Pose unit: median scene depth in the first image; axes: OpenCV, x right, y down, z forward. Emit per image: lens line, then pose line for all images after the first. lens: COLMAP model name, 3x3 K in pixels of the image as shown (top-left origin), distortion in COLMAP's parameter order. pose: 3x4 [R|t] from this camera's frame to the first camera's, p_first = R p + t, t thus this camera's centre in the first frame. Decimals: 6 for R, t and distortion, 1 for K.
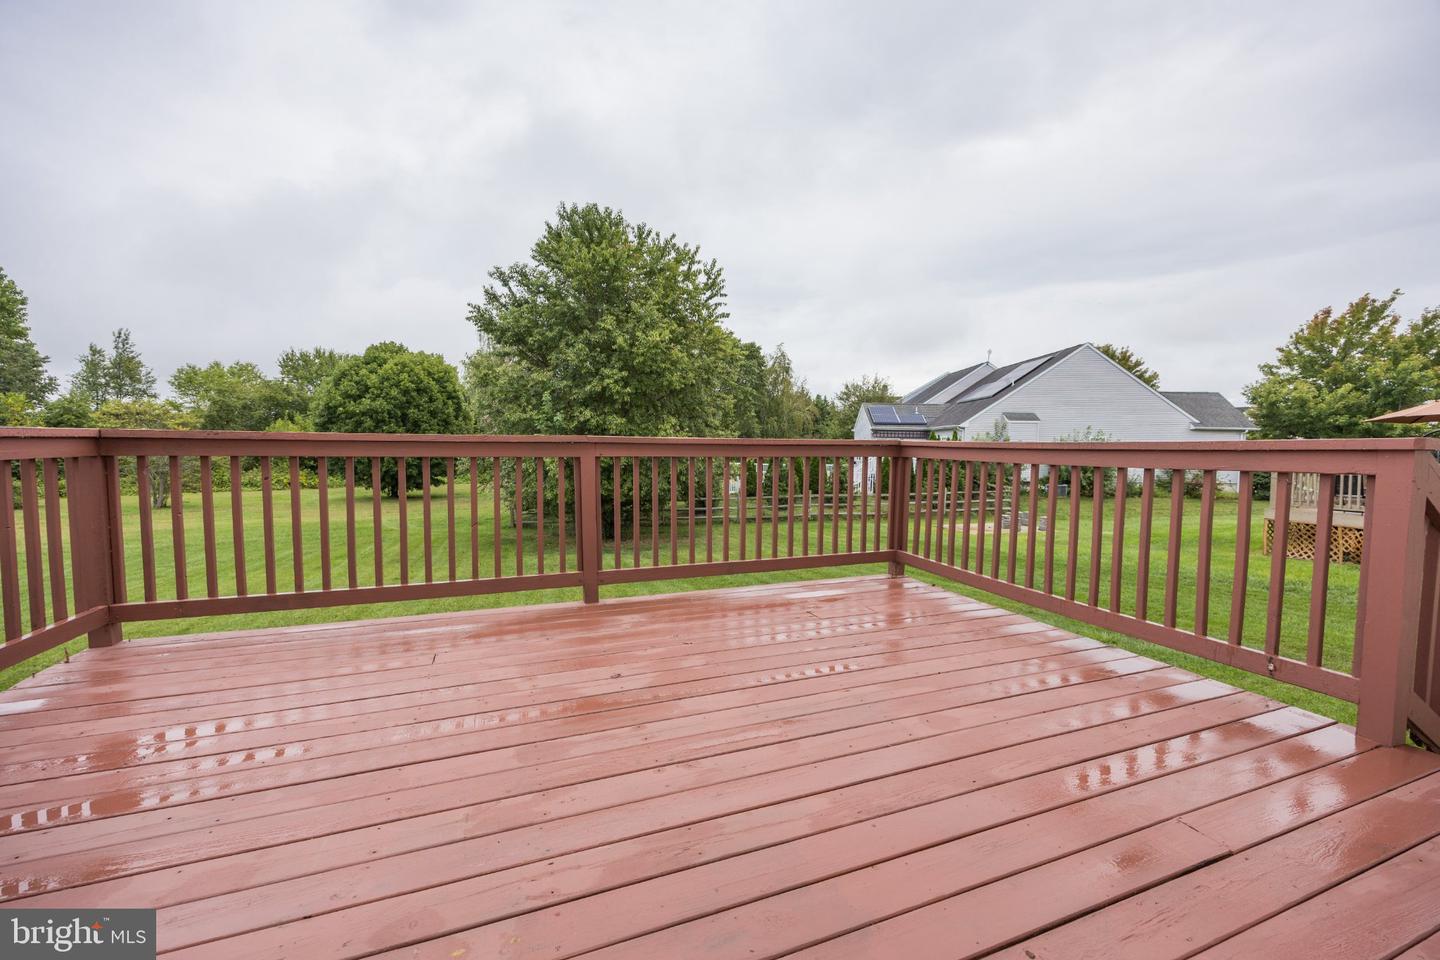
lens RADIAL K [[564.2, 0, 720.0], [0, 564.2, 480.0], [0, 0, 1]] dist [-0.009193, 0.000103]
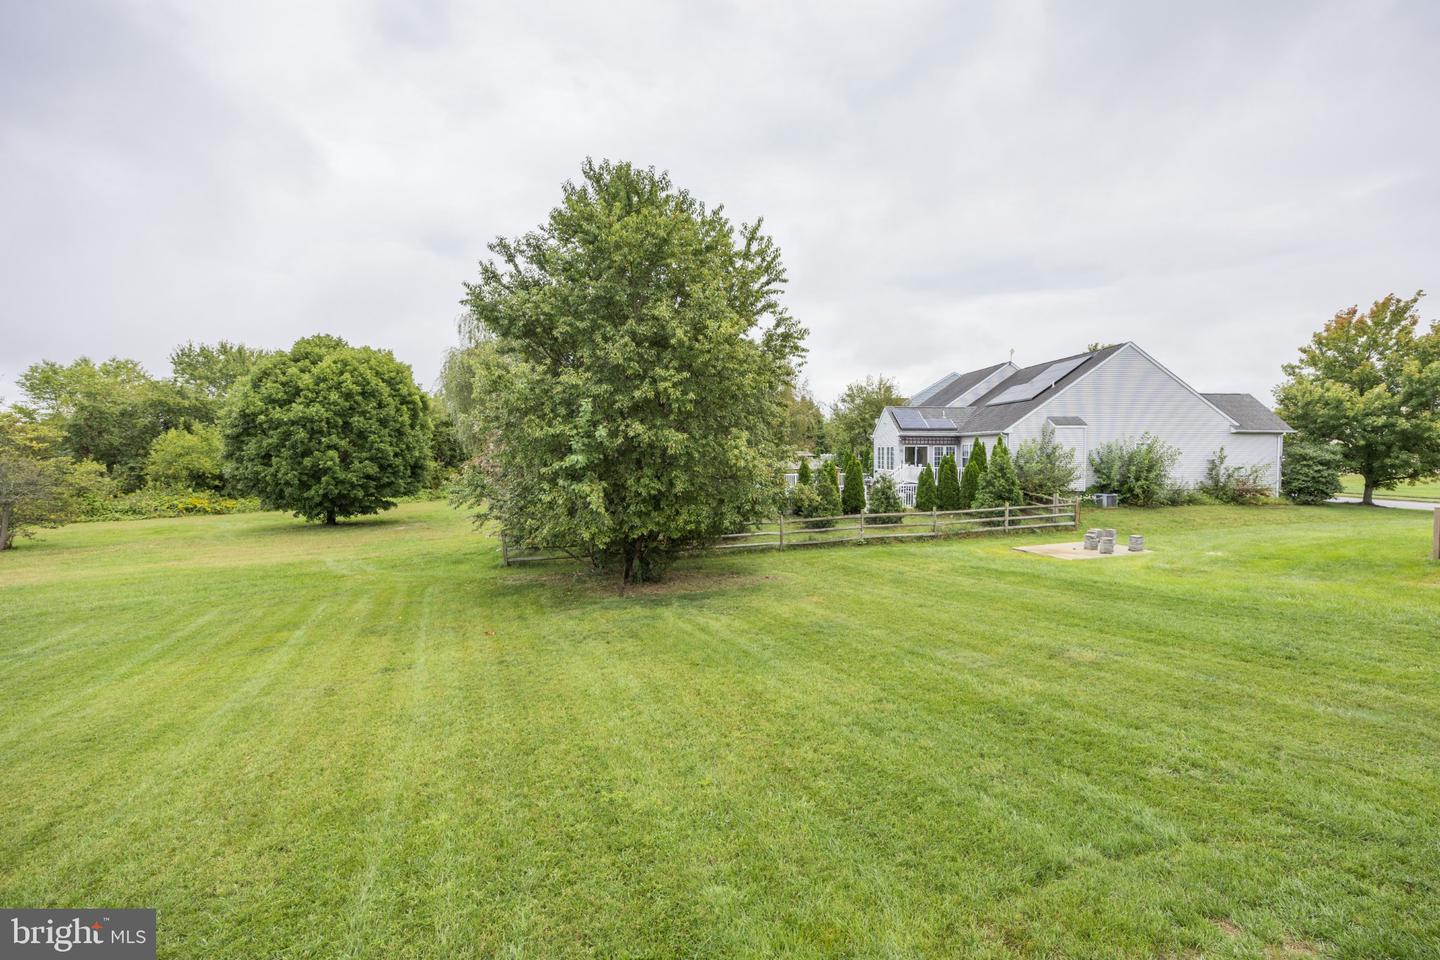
lens RADIAL K [[569.0, 0, 720.8], [0, 569.0, 465.9], [0, 0, 1]] dist [0.001432, -0.003106]
pose [[0.993190, -0.017361, 0.115202, -0.131389], [0.020187, 0.999522, -0.023410, -0.027331], [-0.114740, 0.025576, 0.993066, 0.134313]]
